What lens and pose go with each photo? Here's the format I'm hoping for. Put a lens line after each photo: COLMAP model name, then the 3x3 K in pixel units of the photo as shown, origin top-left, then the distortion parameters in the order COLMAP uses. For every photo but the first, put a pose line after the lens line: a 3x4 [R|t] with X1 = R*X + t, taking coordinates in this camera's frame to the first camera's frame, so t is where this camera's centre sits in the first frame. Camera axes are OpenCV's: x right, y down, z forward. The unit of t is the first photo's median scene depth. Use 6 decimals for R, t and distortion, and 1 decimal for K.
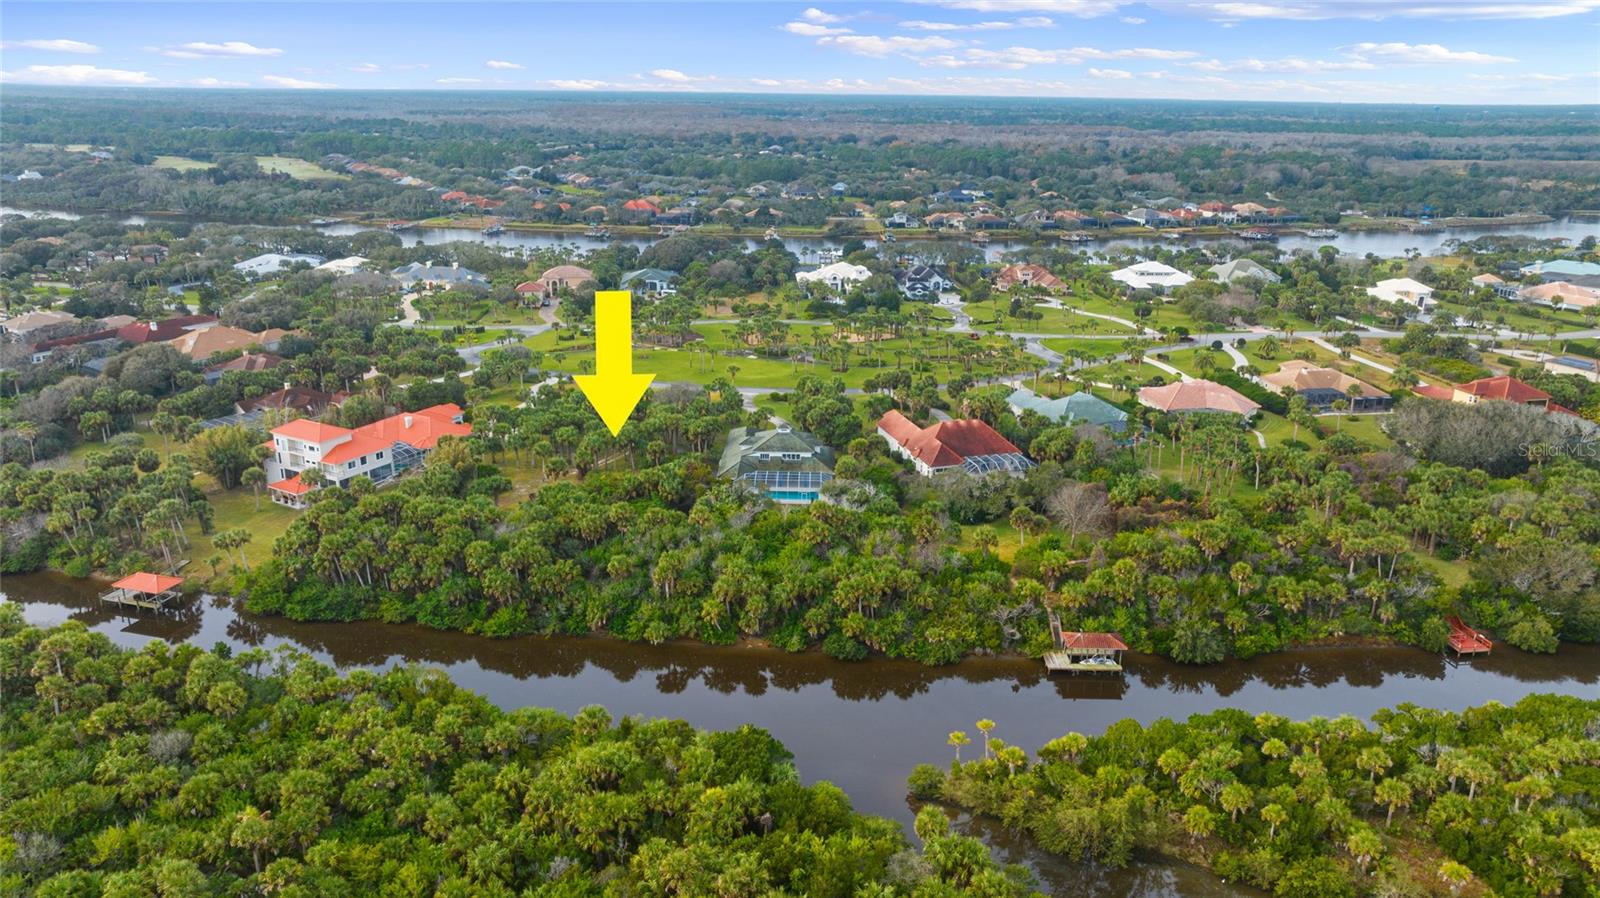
lens RADIAL K [[1127.5, 0, 800.0], [0, 1127.5, 449.0], [0, 0, 1]] dist [-0.019852, -0.005590]
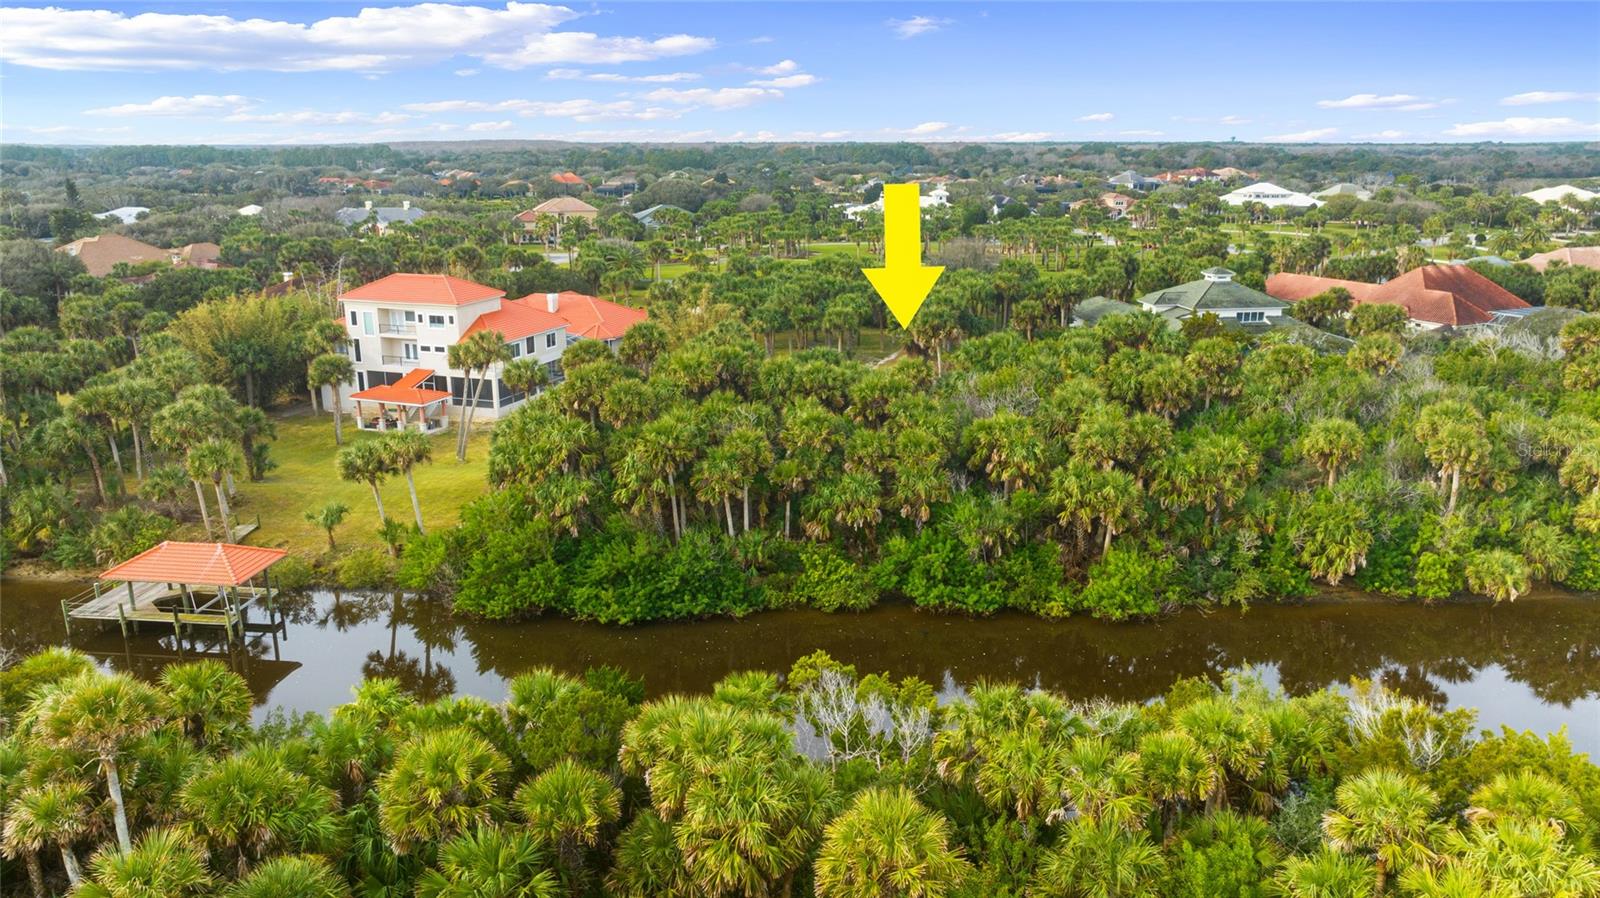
lens RADIAL K [[1128.3, 0, 800.0], [0, 1128.3, 449.0], [0, 0, 1]] dist [-0.031533, 0.022700]
pose [[0.986251, -0.056685, 0.155227, -0.441172], [0.063351, 0.997255, -0.038331, 0.109745], [-0.152628, 0.047638, 0.987135, 0.587357]]
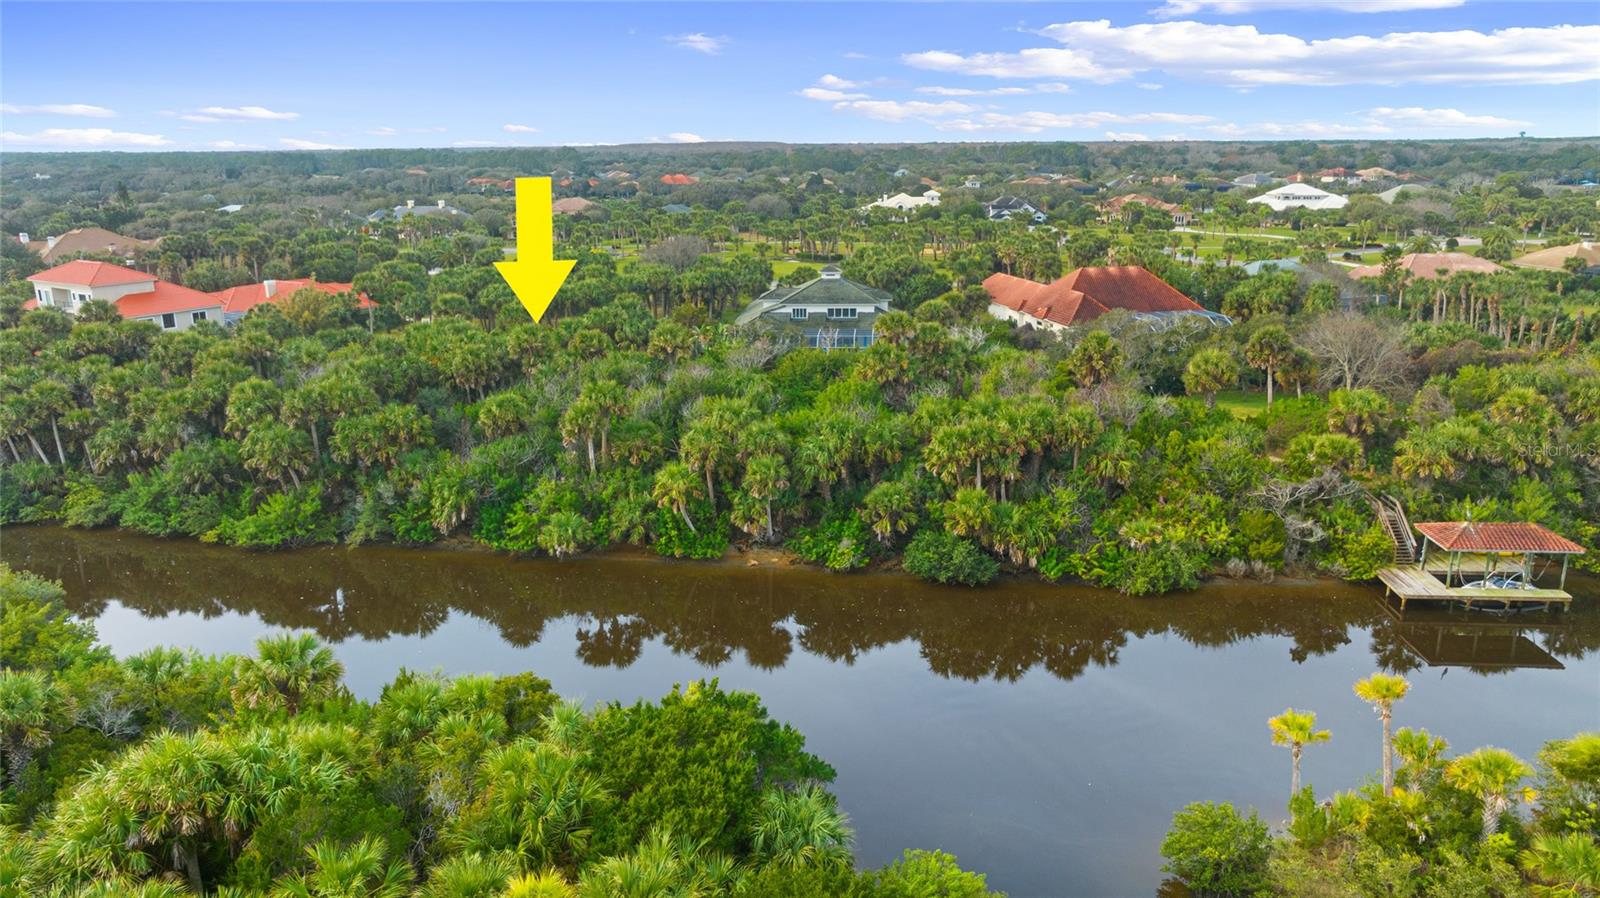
lens RADIAL K [[1128.3, 0, 800.0], [0, 1128.3, 449.0], [0, 0, 1]] dist [-0.031533, 0.022700]
pose [[0.998507, -0.007555, -0.054096, 0.002582], [0.005098, 0.998955, -0.045425, 0.143293], [0.054382, 0.045082, 0.997502, 0.494600]]
